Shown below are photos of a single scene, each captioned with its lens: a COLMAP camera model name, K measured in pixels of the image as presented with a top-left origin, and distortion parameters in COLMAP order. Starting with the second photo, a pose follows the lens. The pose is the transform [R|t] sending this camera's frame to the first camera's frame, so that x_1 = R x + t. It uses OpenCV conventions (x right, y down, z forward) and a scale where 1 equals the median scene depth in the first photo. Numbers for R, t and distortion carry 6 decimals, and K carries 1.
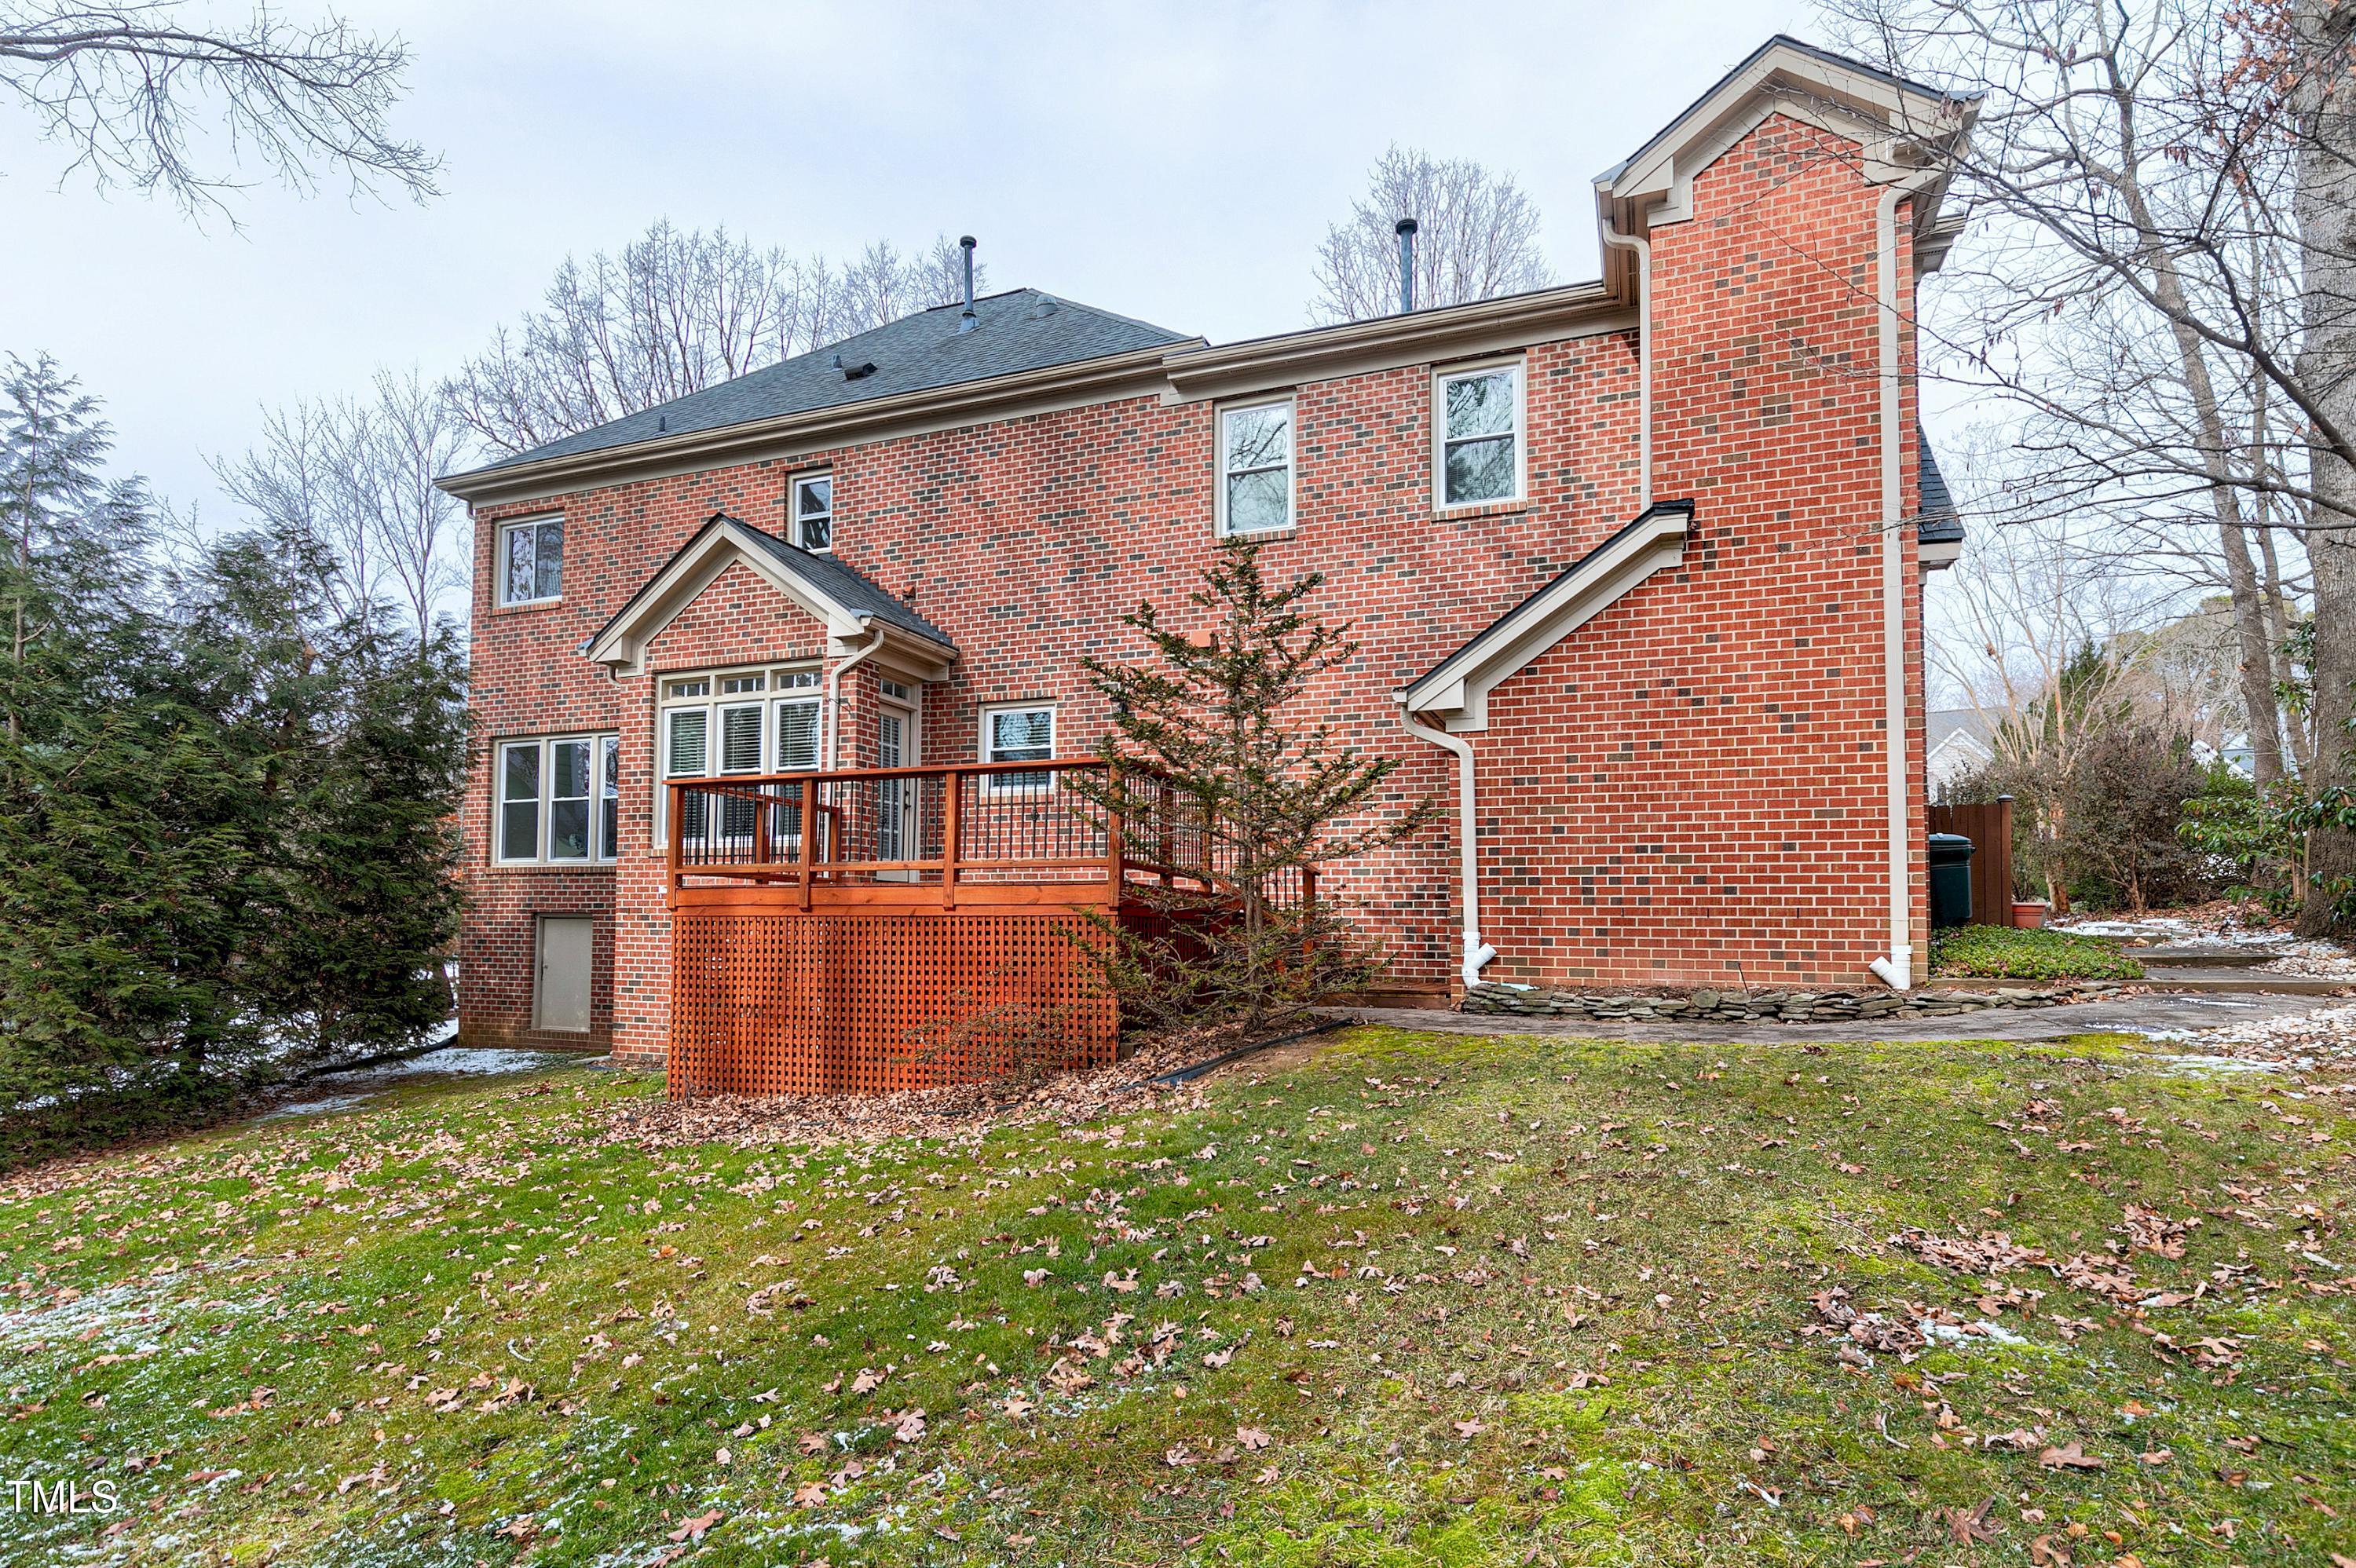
lens RADIAL K [[1170.7, 0, 1178.6], [0, 1170.7, 722.7], [0, 0, 1]] dist [-0.000295, 0.000694]
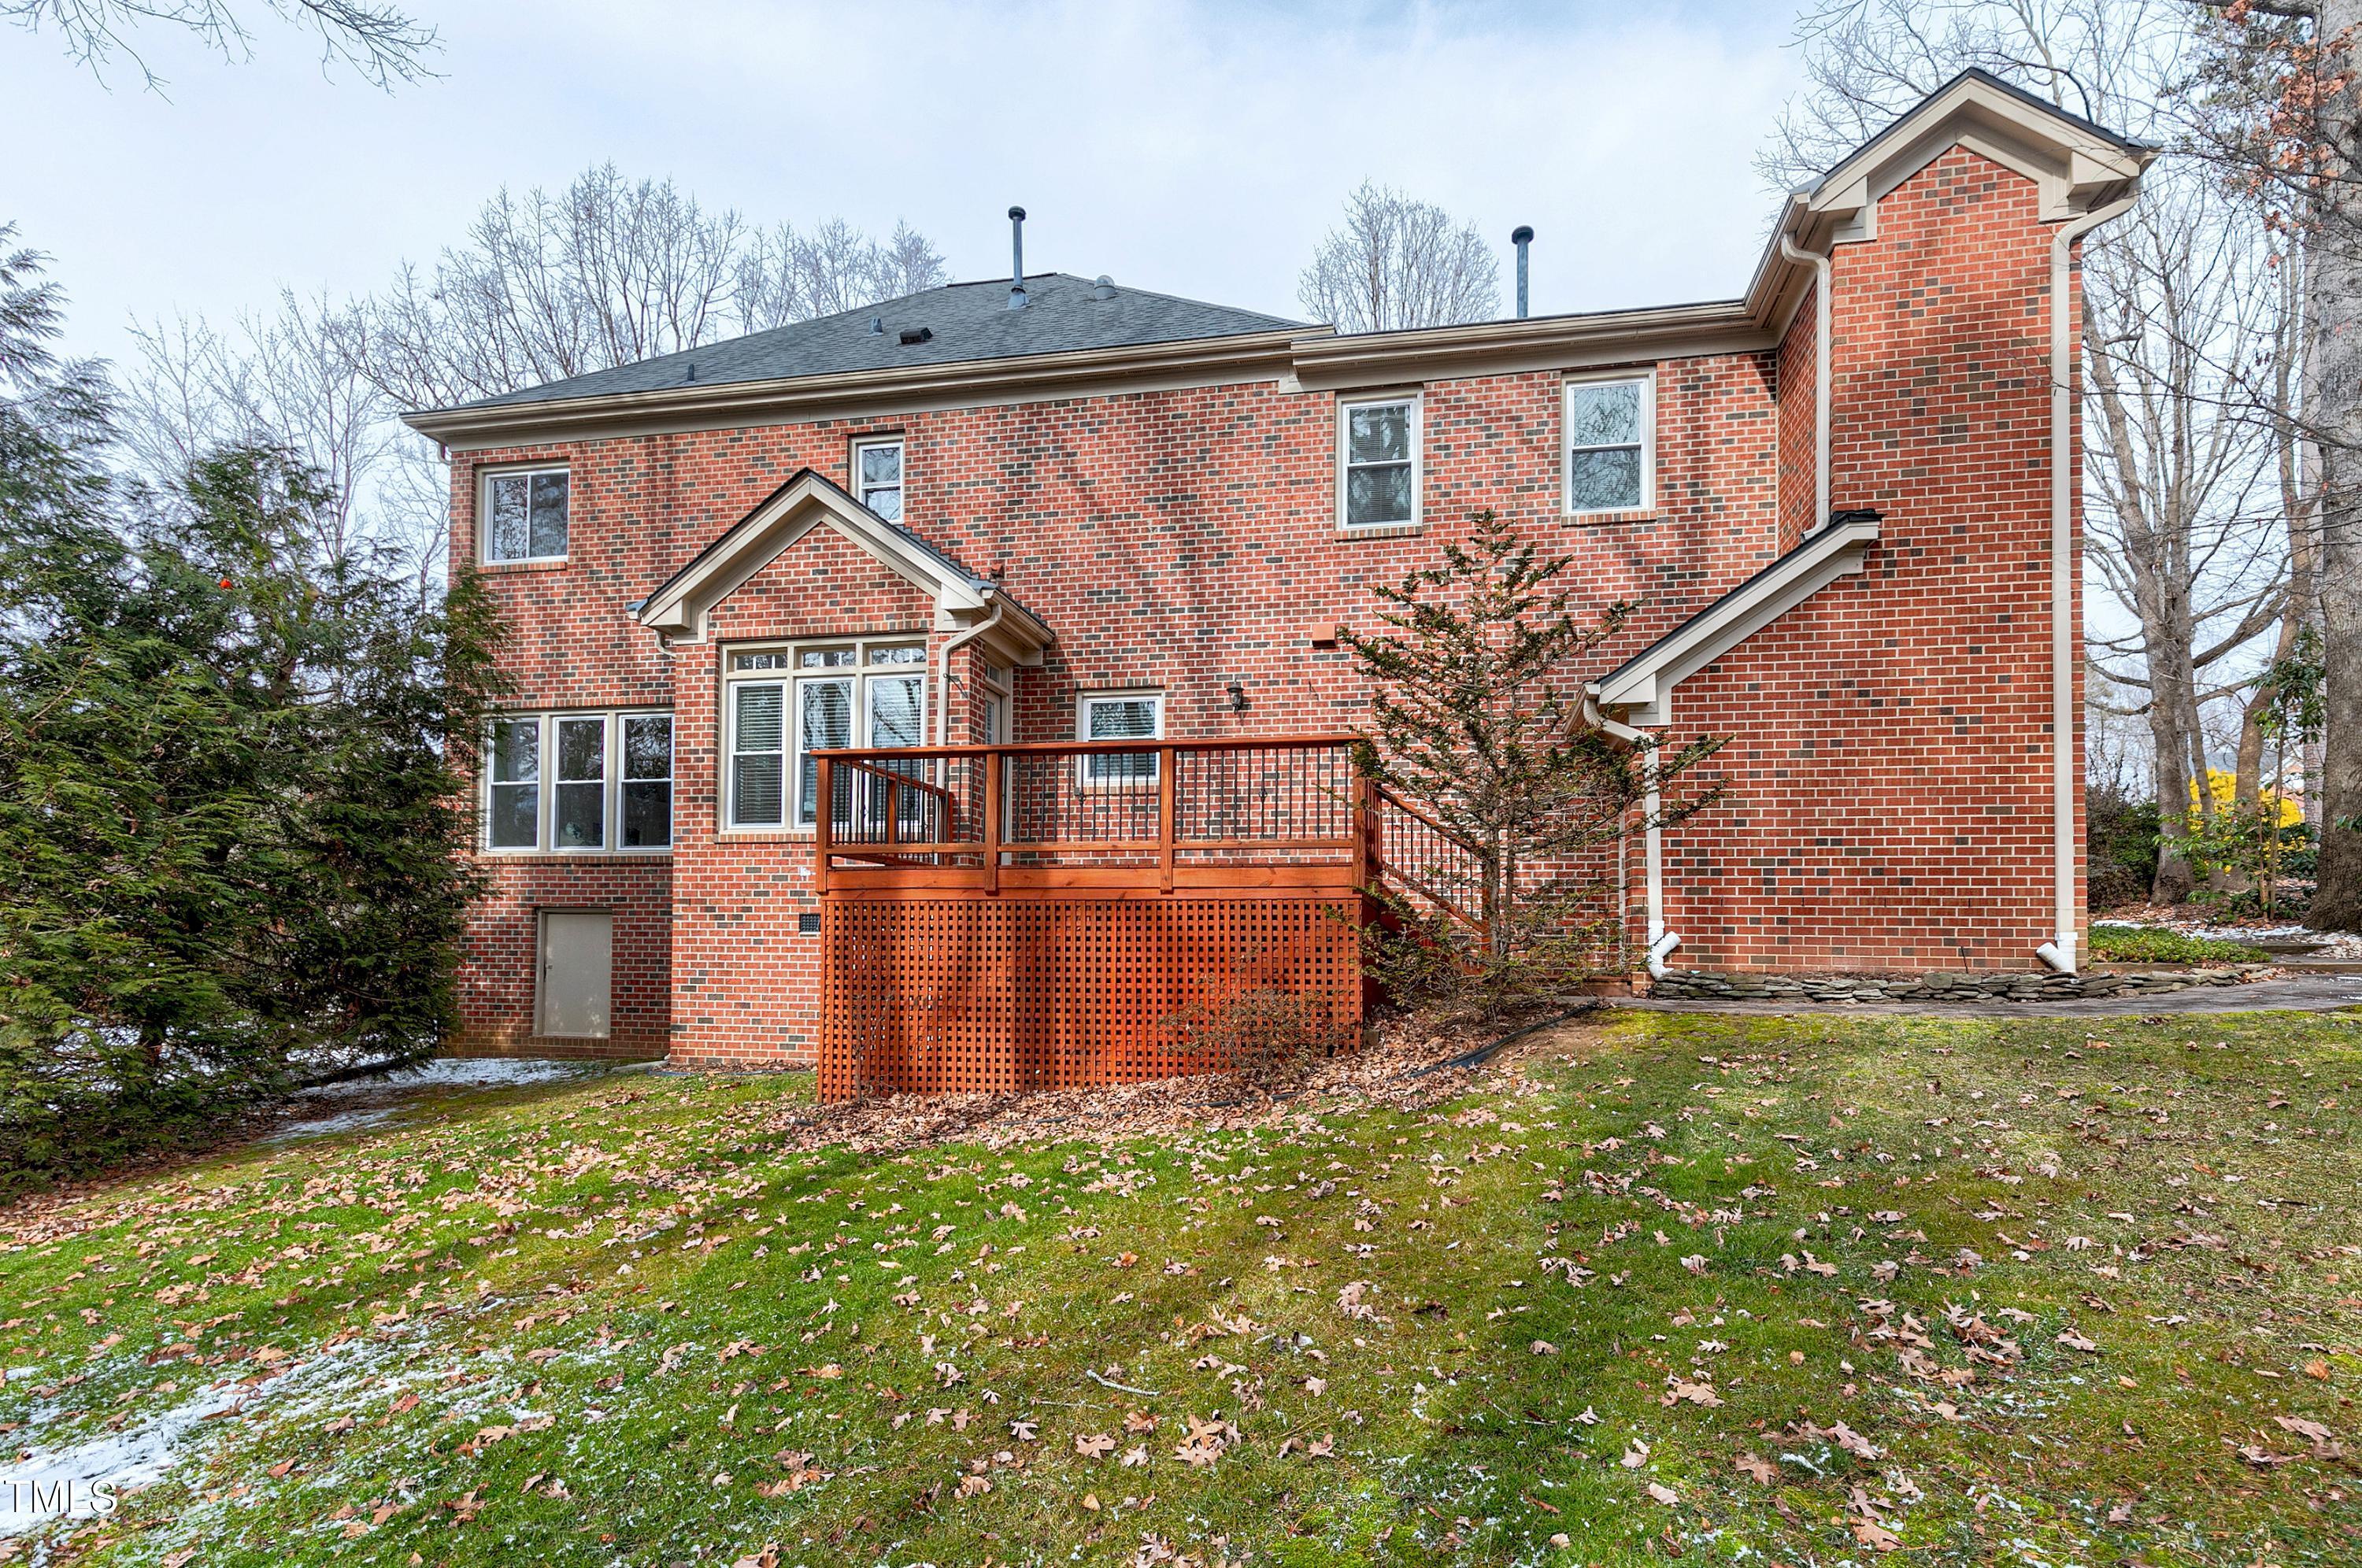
lens RADIAL K [[1107.4, 0, 1181.0], [0, 1107.4, 784.0], [0, 0, 1]] dist [0.013055, -0.004733]
pose [[0.984271, 0.027029, 0.174588, -0.280992], [-0.031790, 0.999193, 0.024531, 0.041074], [-0.173784, -0.029695, 0.984336, 0.101292]]
